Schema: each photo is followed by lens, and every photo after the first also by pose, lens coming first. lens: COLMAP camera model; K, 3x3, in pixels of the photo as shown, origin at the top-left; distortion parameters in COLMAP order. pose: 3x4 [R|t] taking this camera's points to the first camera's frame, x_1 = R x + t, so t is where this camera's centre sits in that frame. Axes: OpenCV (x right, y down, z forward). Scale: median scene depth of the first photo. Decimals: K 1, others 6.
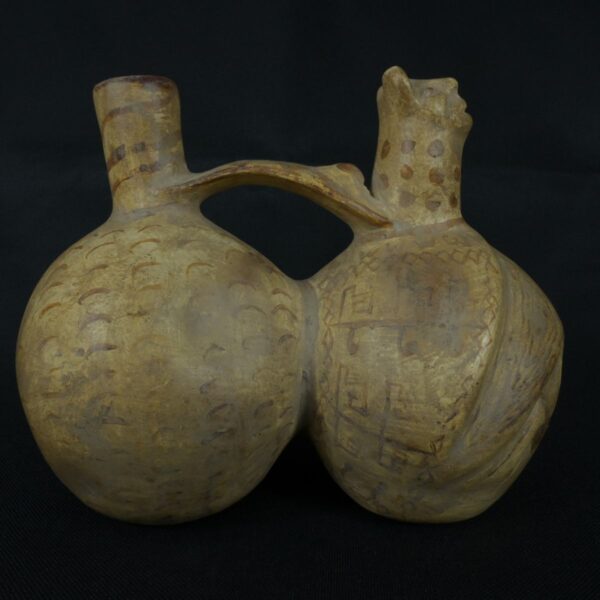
lens RADIAL K [[618.5, 0, 300.7], [0, 618.5, 298.7], [0, 0, 1]] dist [0.002300, 0.000000]
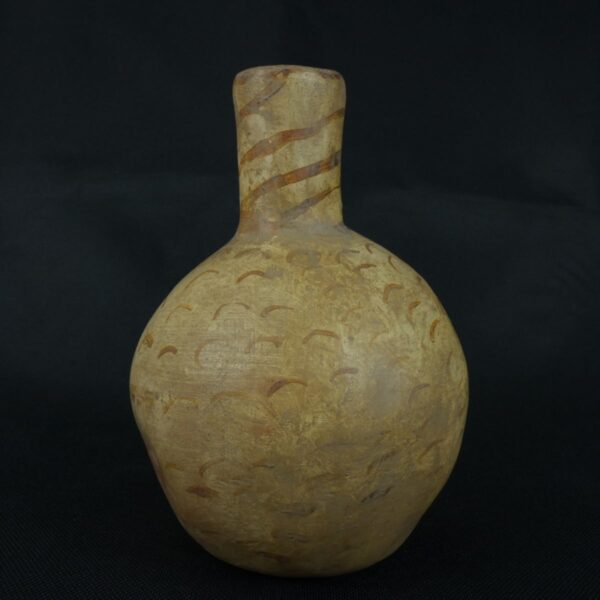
lens RADIAL K [[618.5, 0, 299.2], [0, 618.5, 299.8], [0, 0, 1]] dist [0.002300, 0.000000]
pose [[-0.013938, -0.115356, 0.993226, -1.285745], [0.144388, 0.982680, 0.116157, -0.158997], [-0.989423, 0.145029, 0.002959, 1.167548]]
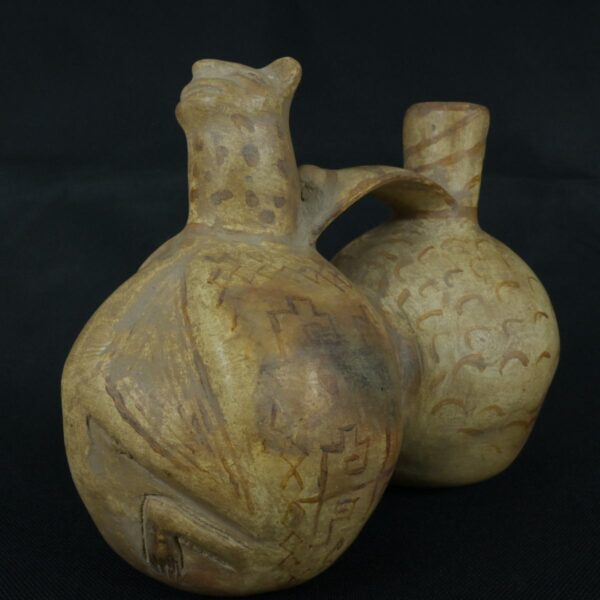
lens RADIAL K [[618.5, 0, 303.0], [0, 618.5, 298.4], [0, 0, 1]] dist [0.002300, 0.000000]
pose [[-0.790747, 0.073823, -0.607676, 0.758718], [-0.084437, 0.970059, 0.227721, -0.275064], [0.606292, 0.231380, -0.760837, 2.031160]]
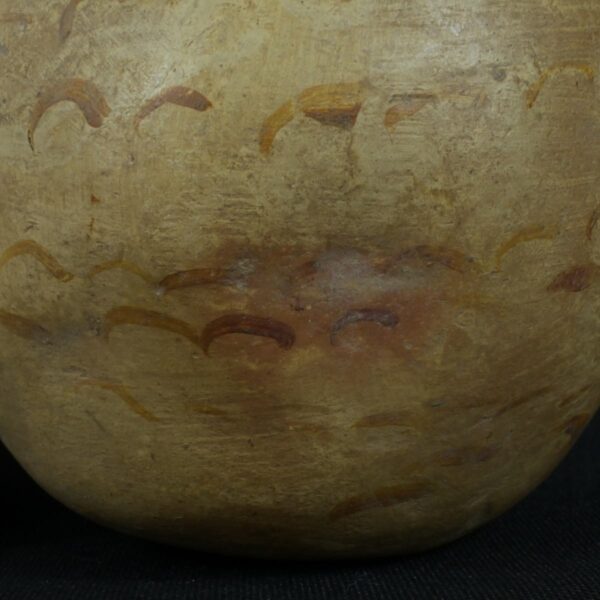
lens RADIAL K [[1970.4, 0, 300.2], [0, 1970.4, 299.1], [0, 0, 1]] dist [-0.029144, 0.000000]
pose [[-0.961362, 0.012083, 0.275023, -0.646283], [0.064667, 0.980994, 0.182947, -0.044599], [-0.267585, 0.193663, -0.943871, 2.539382]]
